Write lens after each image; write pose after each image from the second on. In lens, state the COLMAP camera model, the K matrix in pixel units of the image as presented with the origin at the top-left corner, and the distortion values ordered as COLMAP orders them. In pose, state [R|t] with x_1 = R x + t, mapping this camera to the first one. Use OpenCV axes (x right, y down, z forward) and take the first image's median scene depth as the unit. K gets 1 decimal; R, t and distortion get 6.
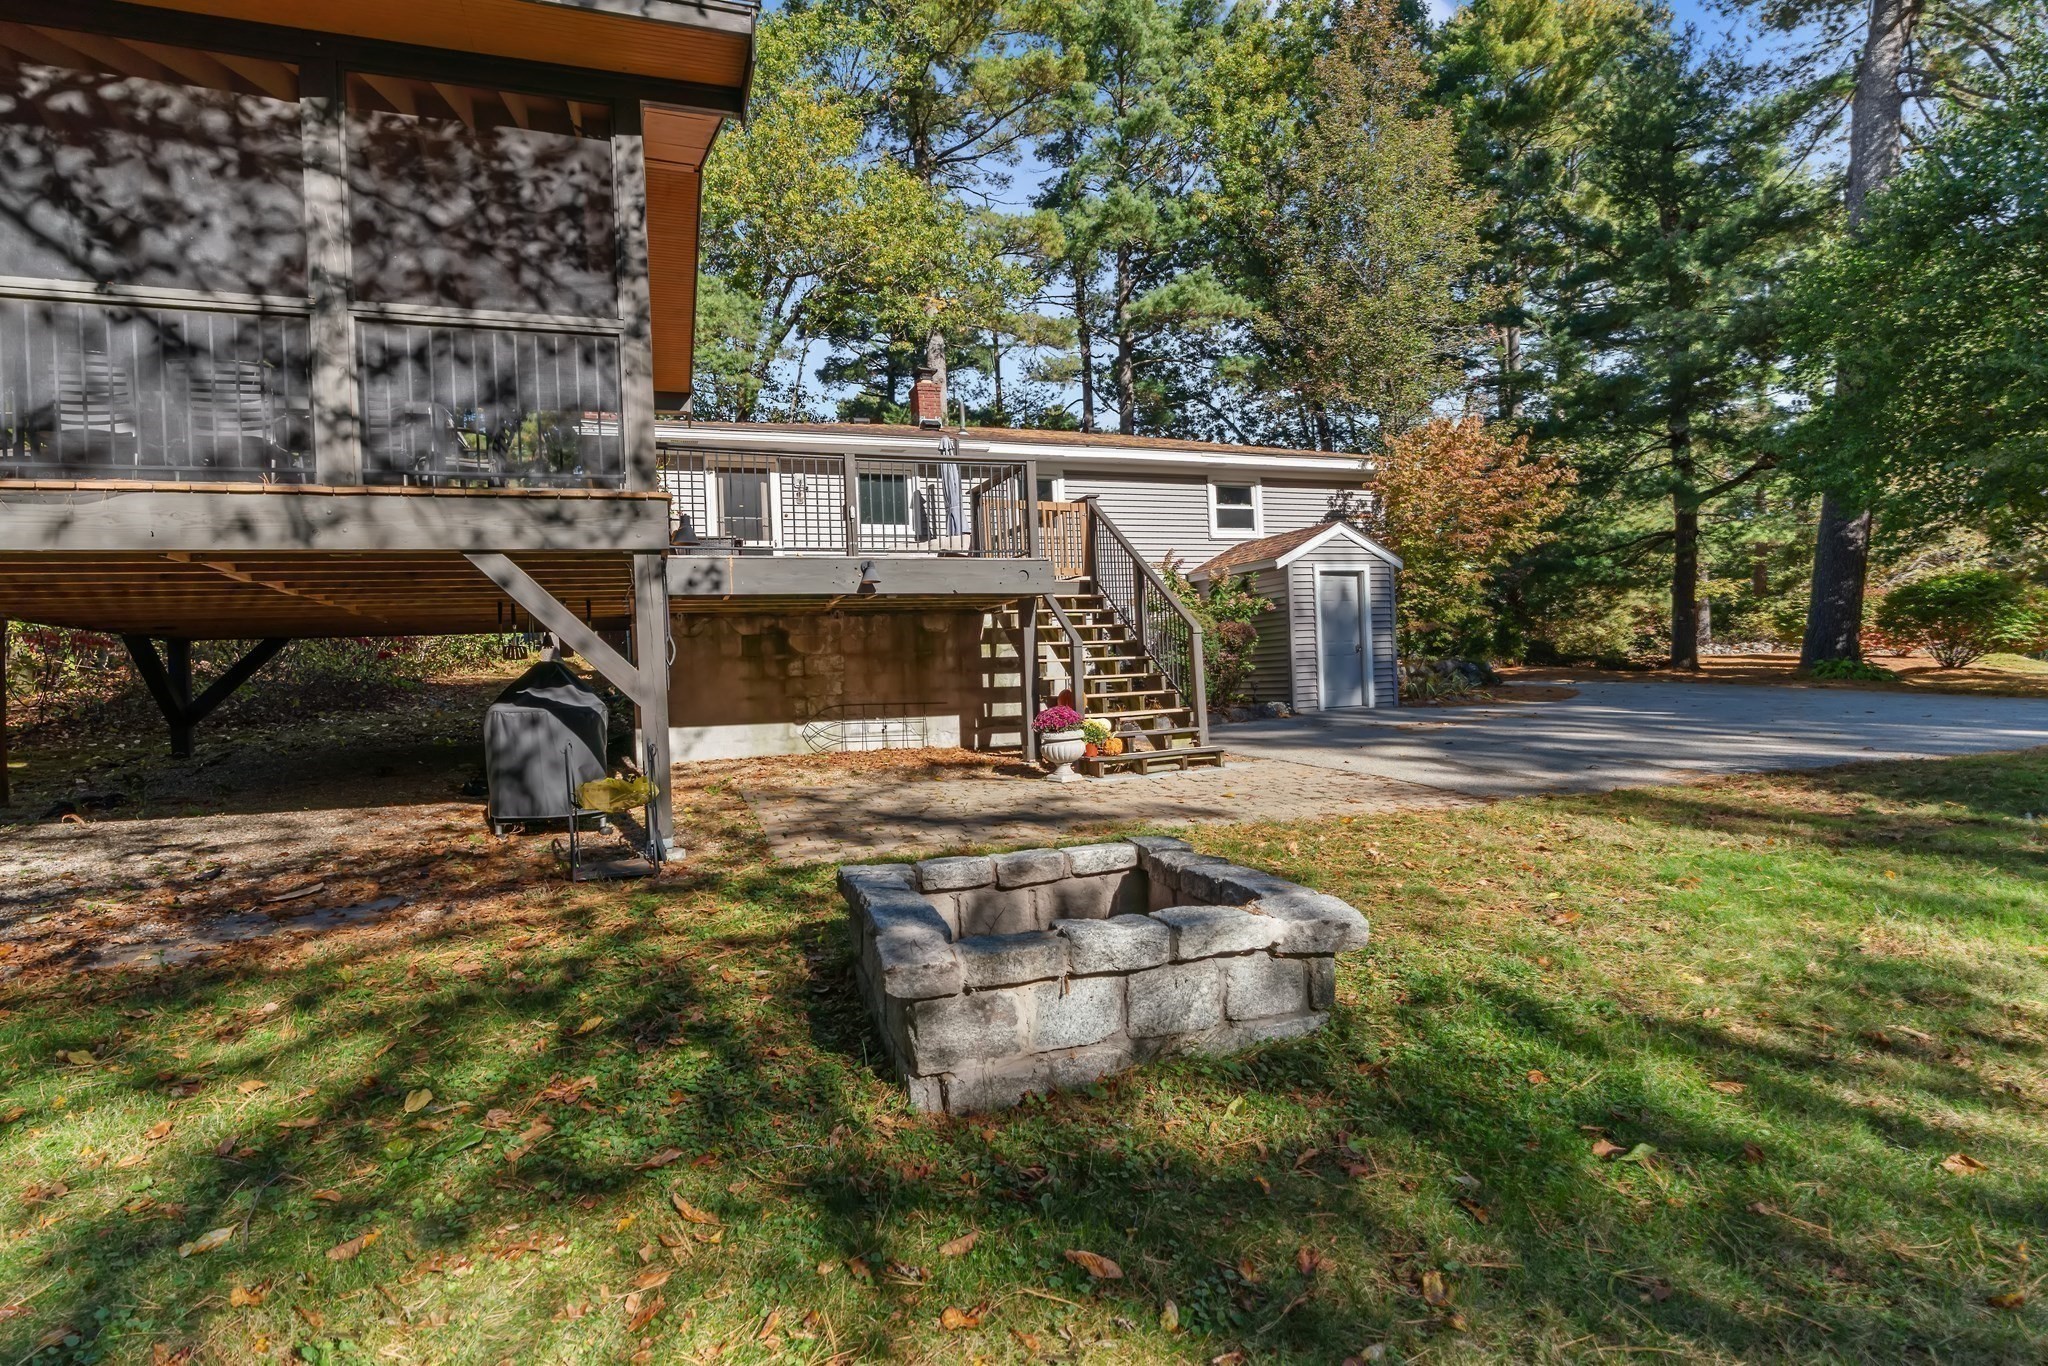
lens RADIAL K [[928.2, 0, 1016.6], [0, 928.2, 674.6], [0, 0, 1]] dist [-0.004625, 0.002592]
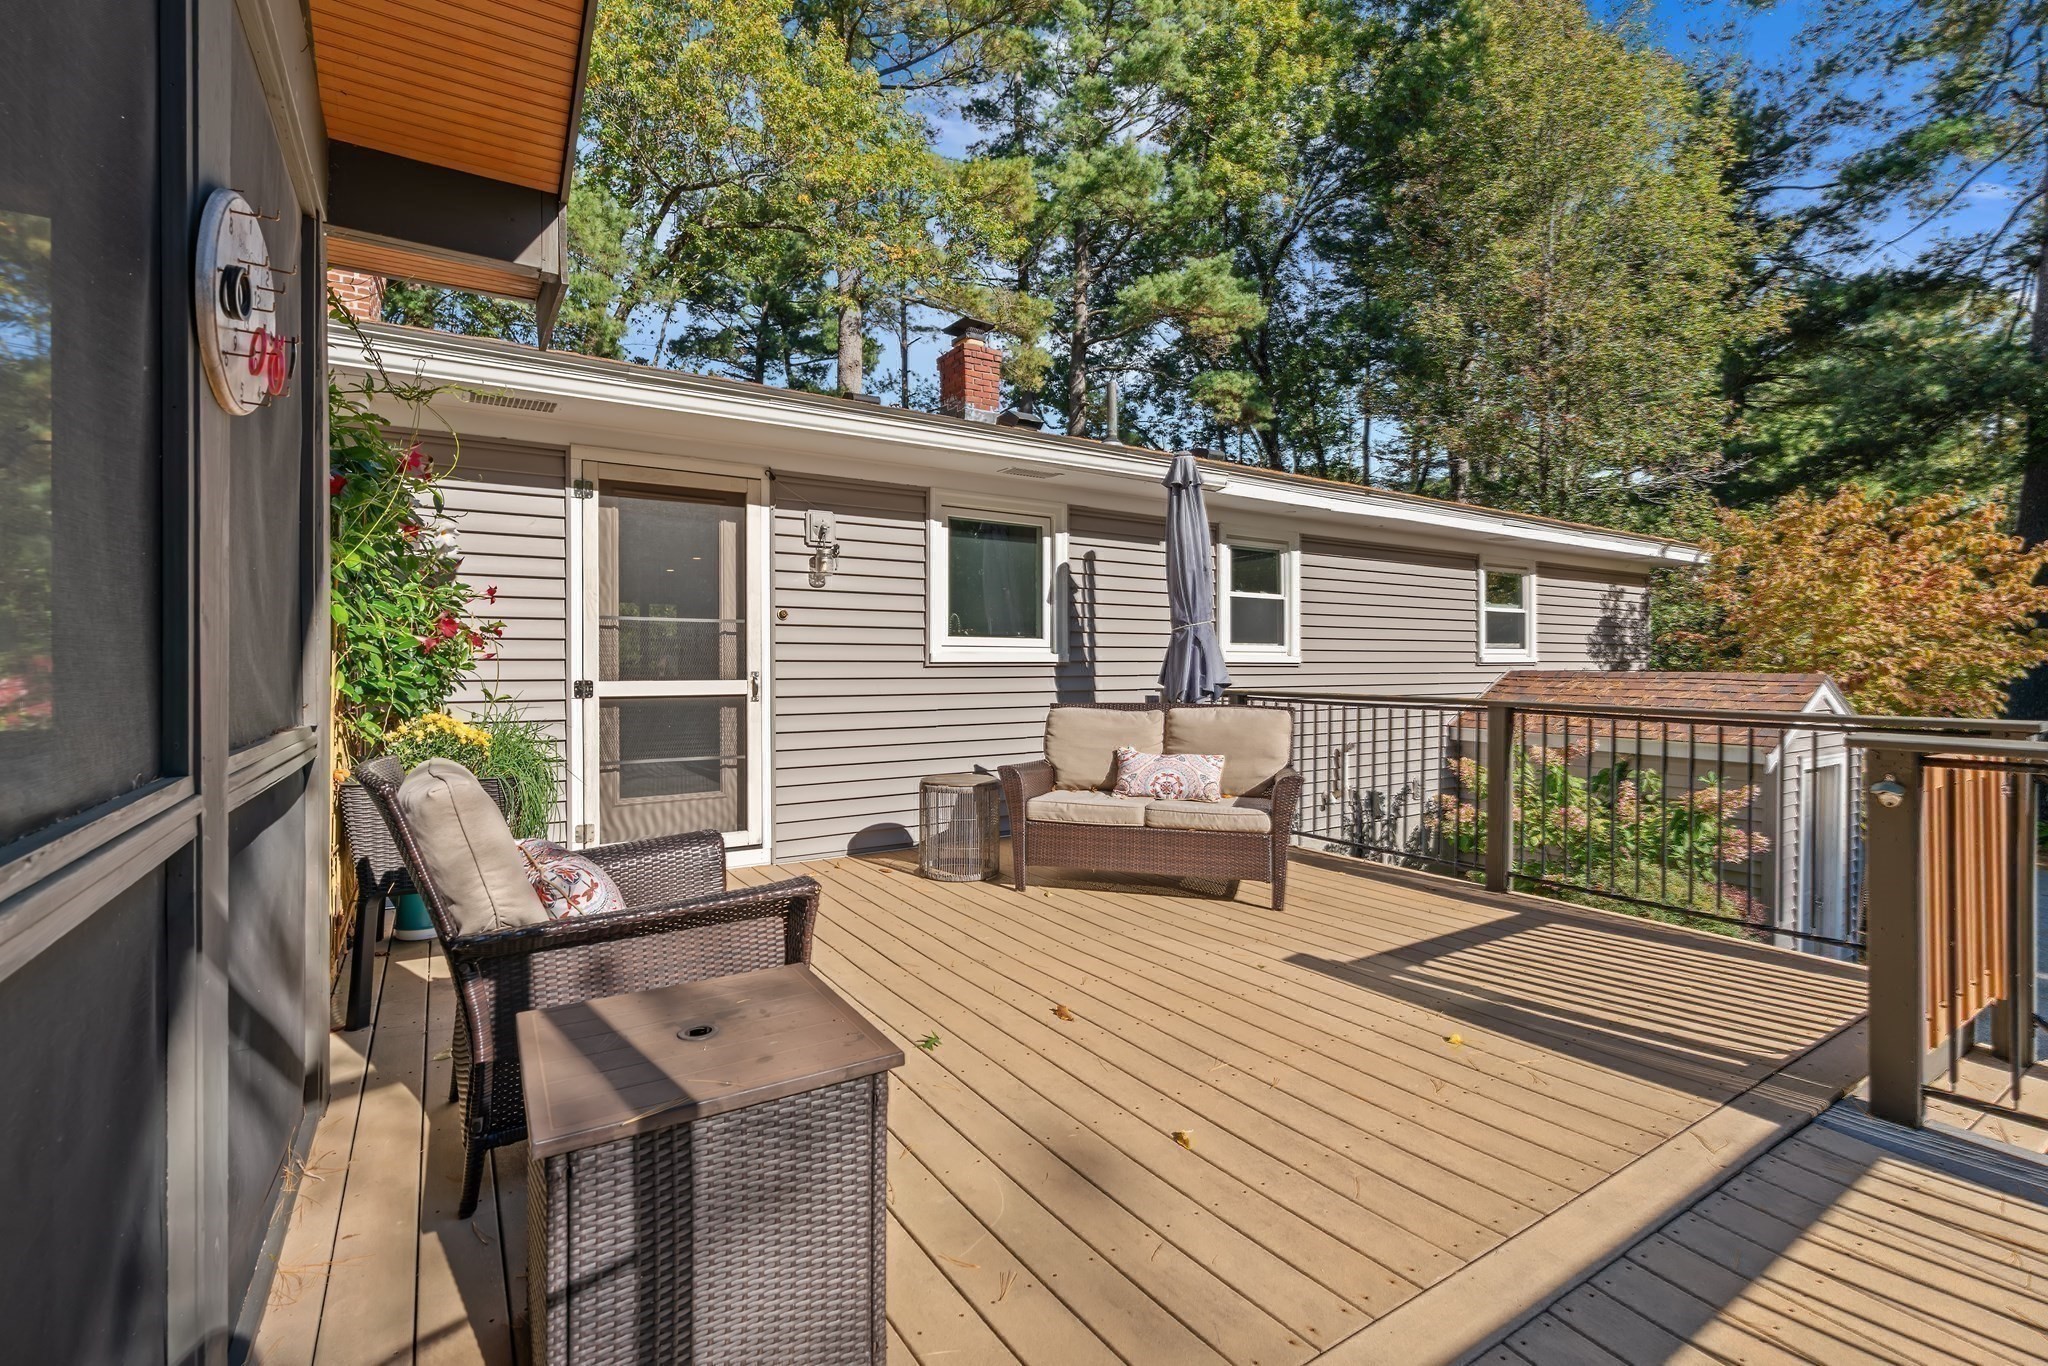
lens RADIAL K [[928.2, 0, 1025.9], [0, 928.2, 682.8], [0, 0, 1]] dist [-0.004625, 0.002592]
pose [[0.981547, 0.046565, 0.185462, -0.171726], [-0.046335, 0.998910, -0.005578, -0.114663], [-0.185520, -0.003119, 0.982636, 0.468675]]
